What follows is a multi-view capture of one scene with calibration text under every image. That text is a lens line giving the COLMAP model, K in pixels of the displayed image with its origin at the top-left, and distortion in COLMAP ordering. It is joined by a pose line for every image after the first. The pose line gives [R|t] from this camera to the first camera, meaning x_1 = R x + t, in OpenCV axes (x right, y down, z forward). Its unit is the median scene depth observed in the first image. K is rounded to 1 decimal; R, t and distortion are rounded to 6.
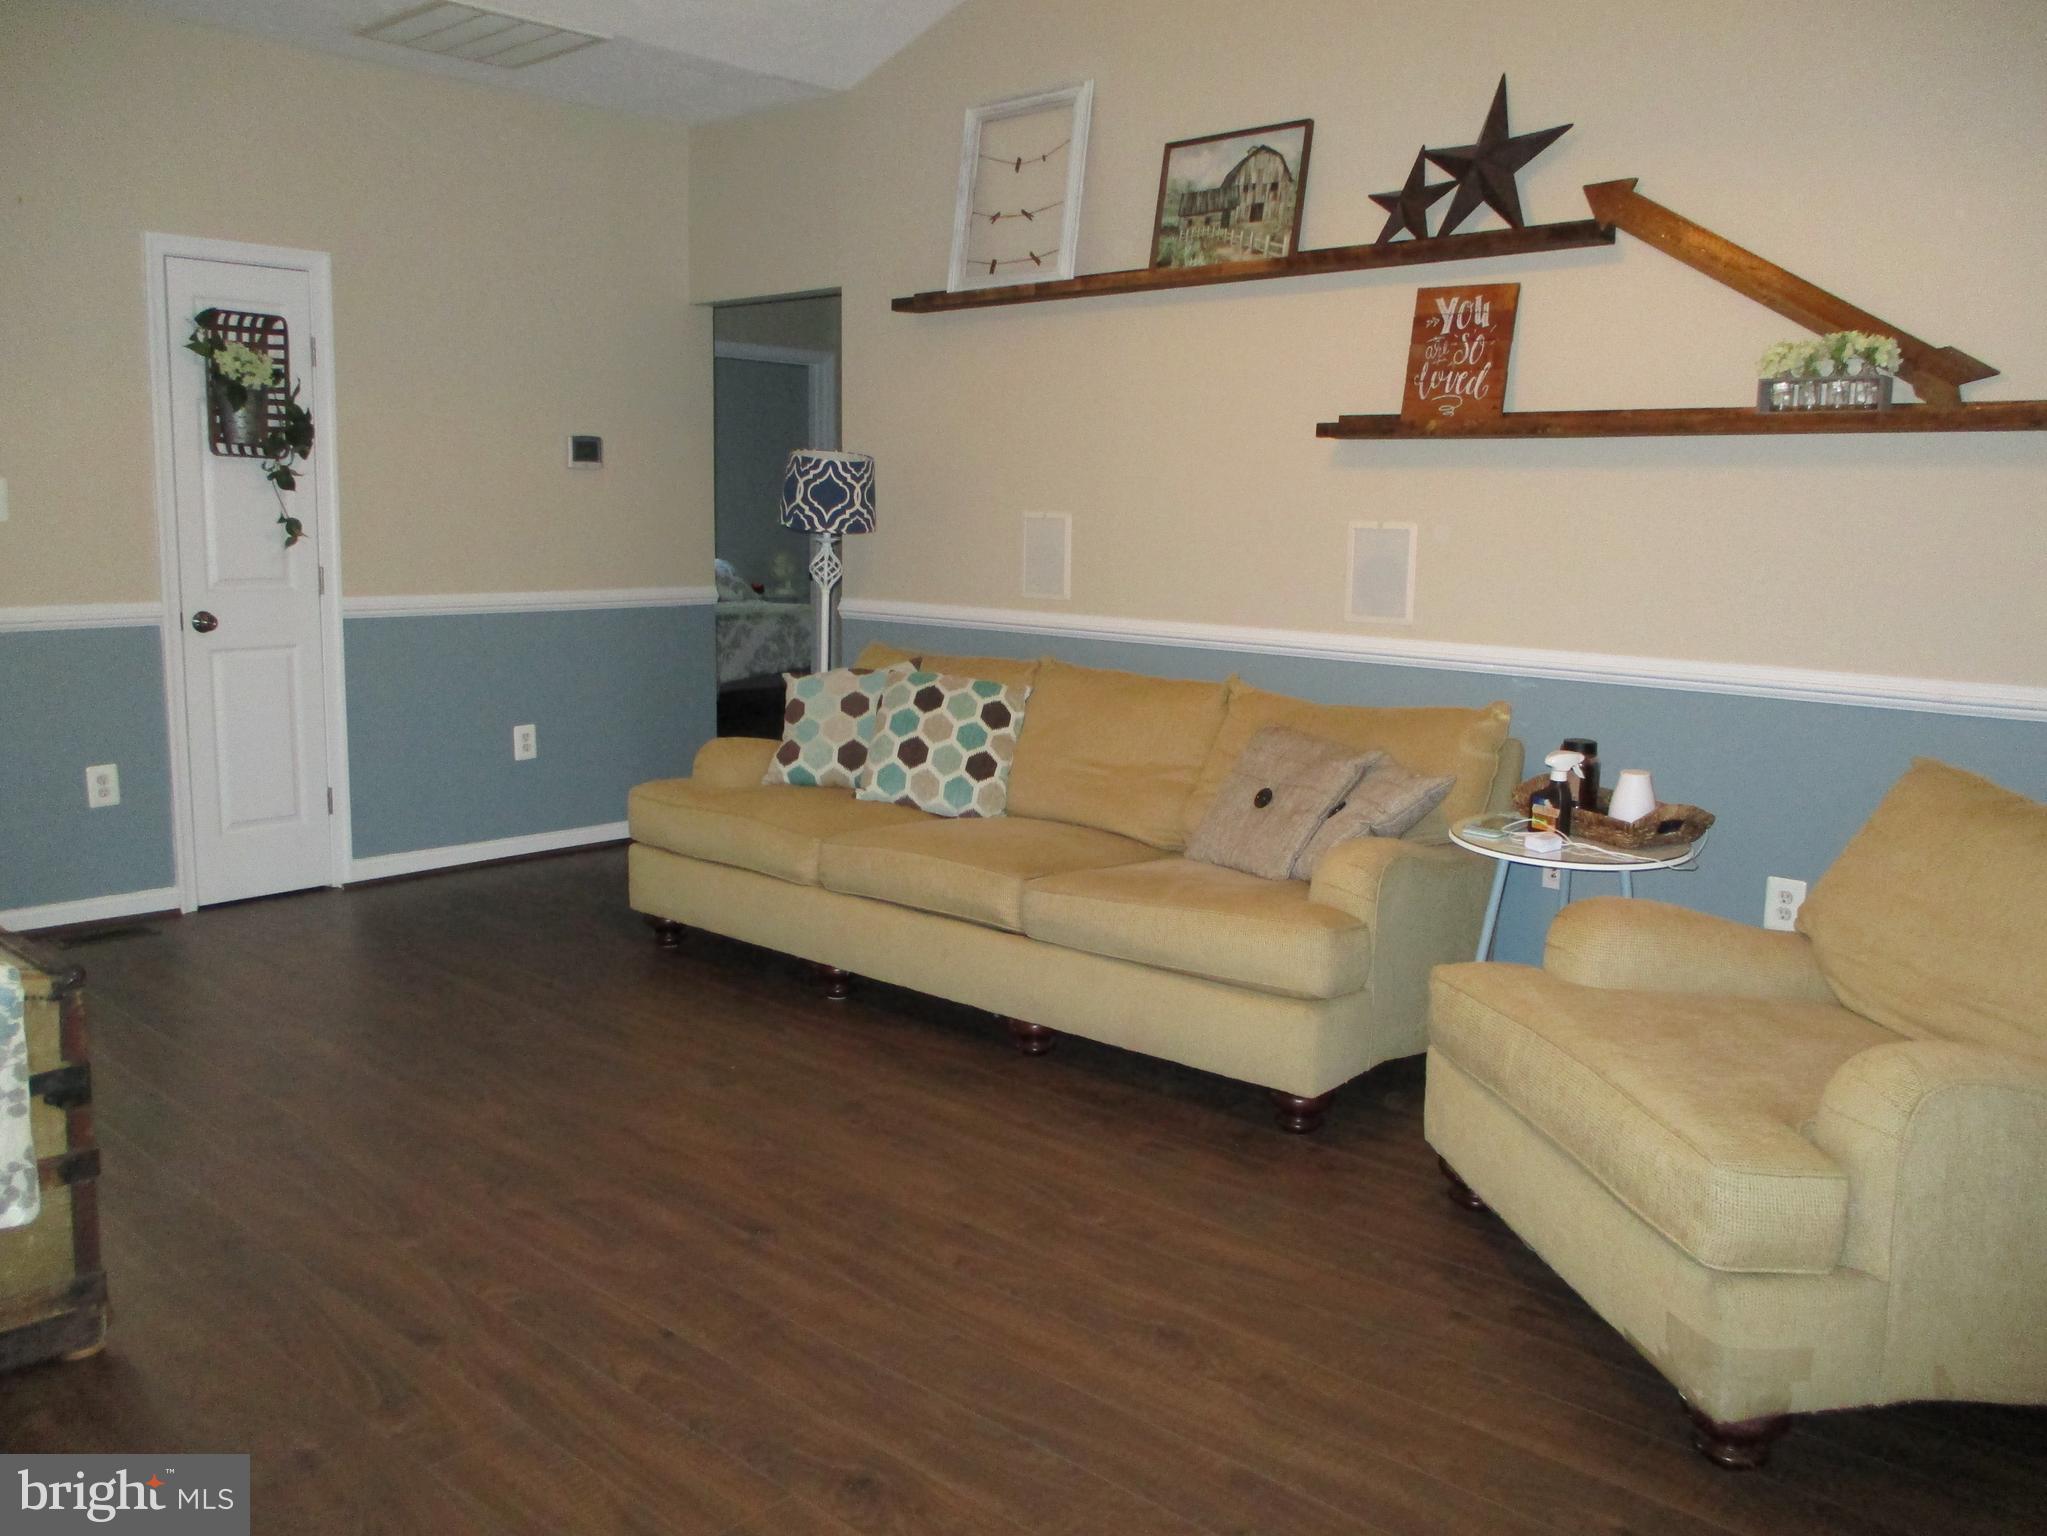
lens RADIAL K [[1699.0, 0, 1025.7], [0, 1699.0, 774.0], [0, 0, 1]] dist [-0.037595, 0.016128]
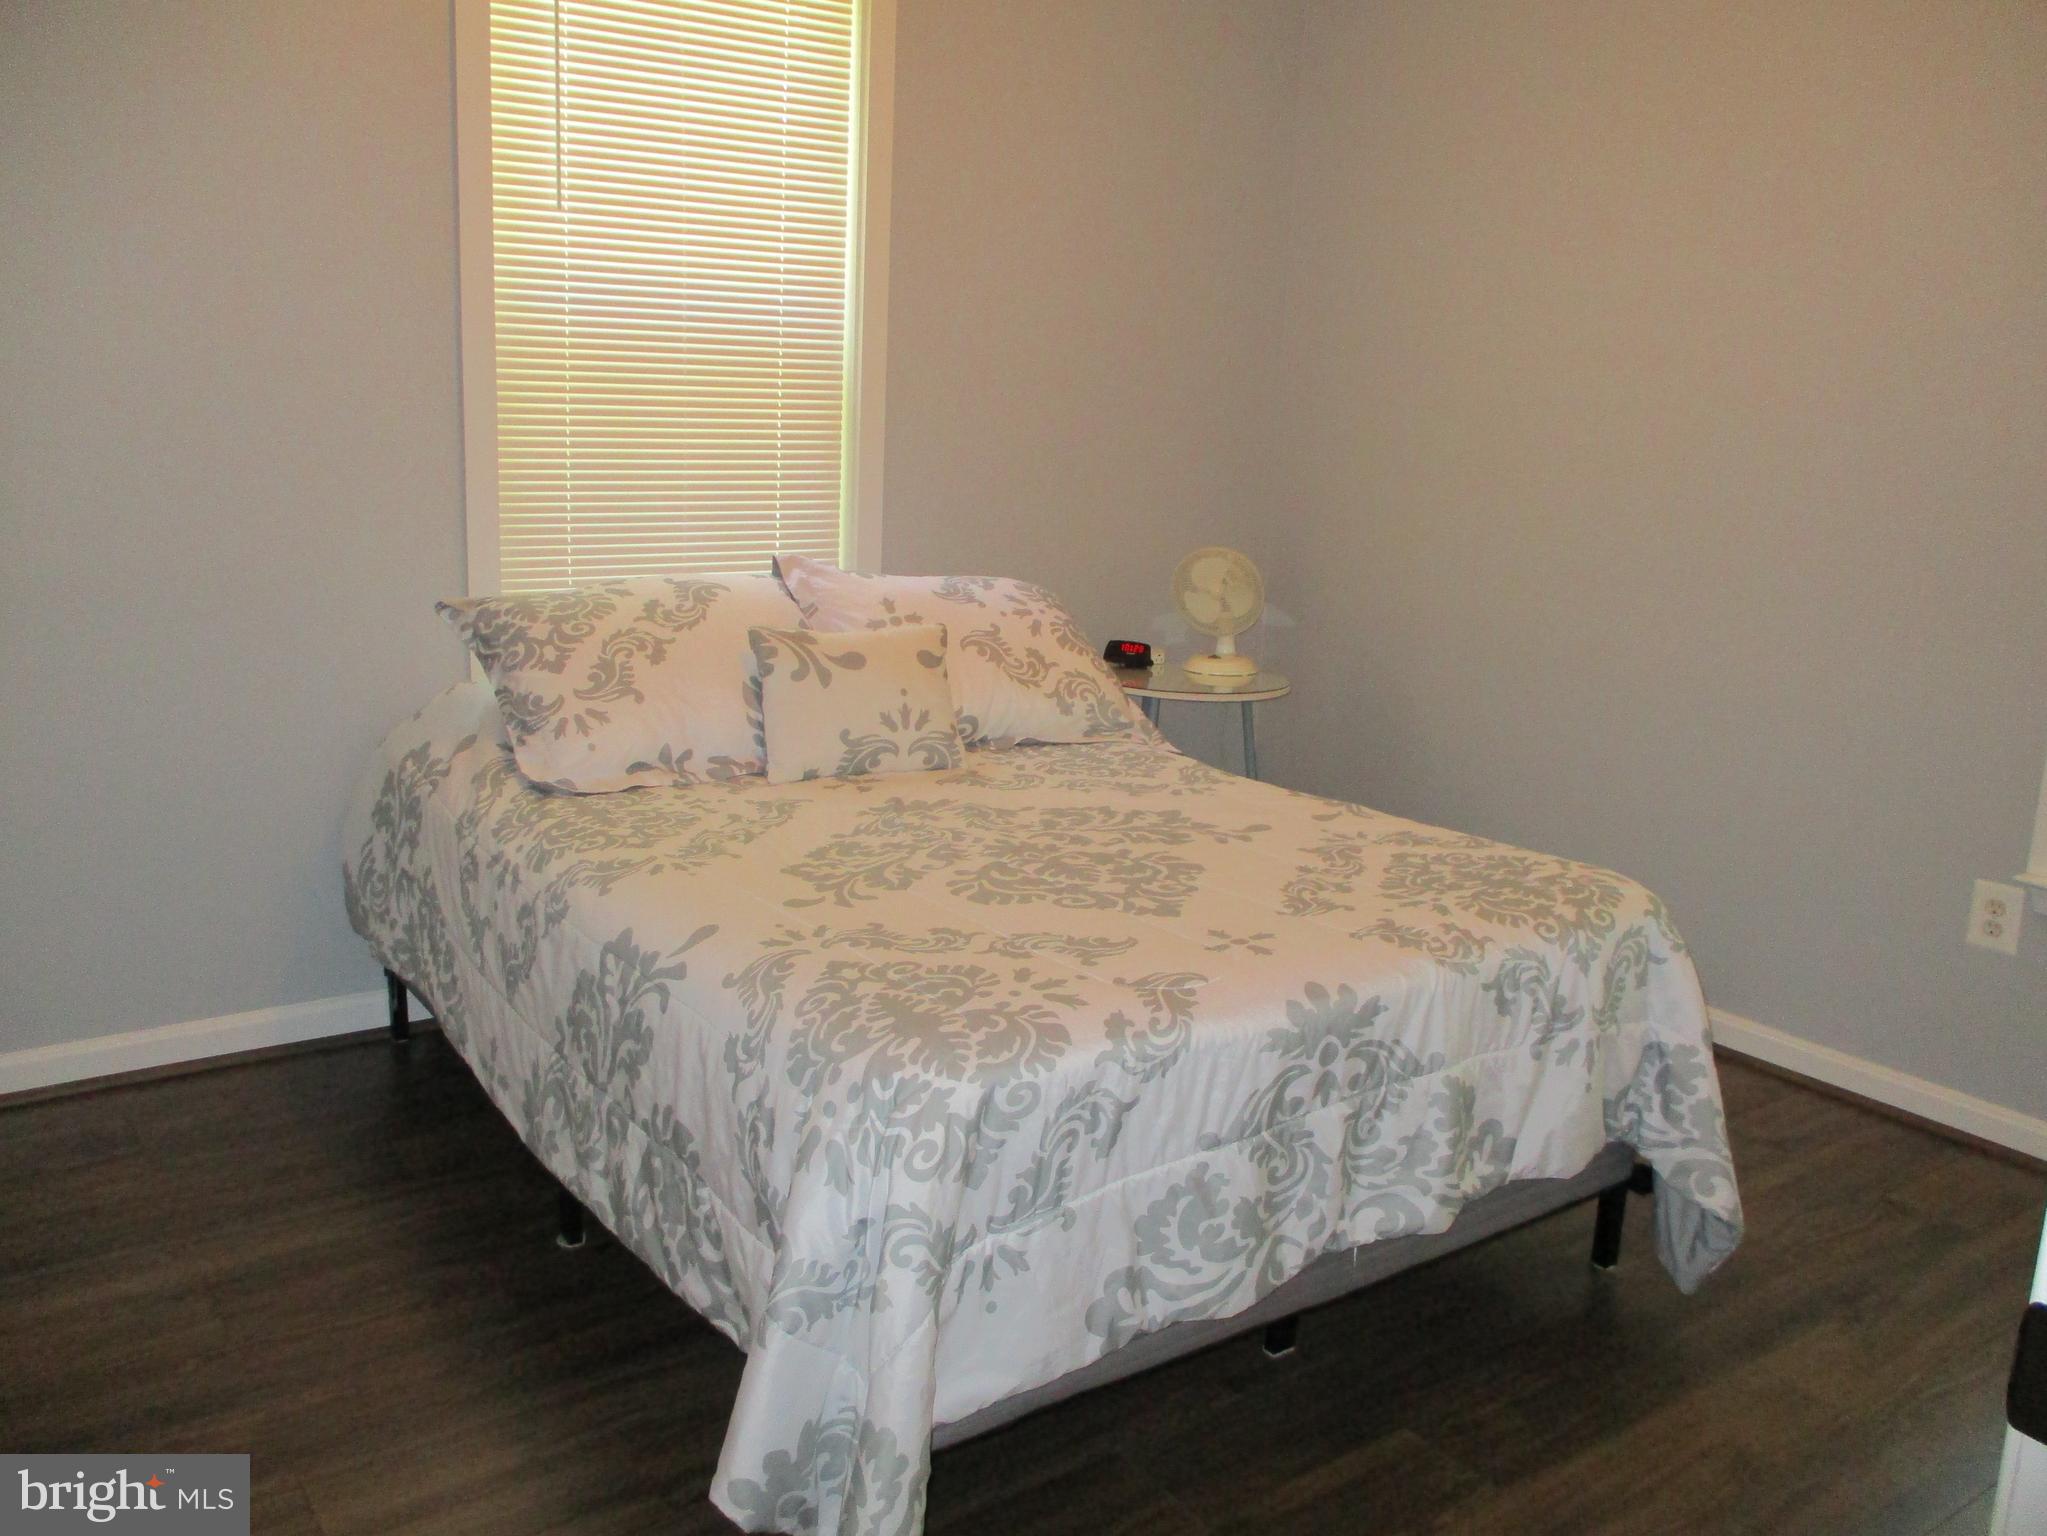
lens RADIAL K [[1699.0, 0, 1021.1], [0, 1699.0, 767.5], [0, 0, 1]] dist [-0.037595, 0.016128]
pose [[0.979360, 0.053664, -0.194871, -0.136689], [-0.042866, 0.997324, 0.059215, -0.127094], [0.197527, -0.049640, 0.979040, 0.807946]]
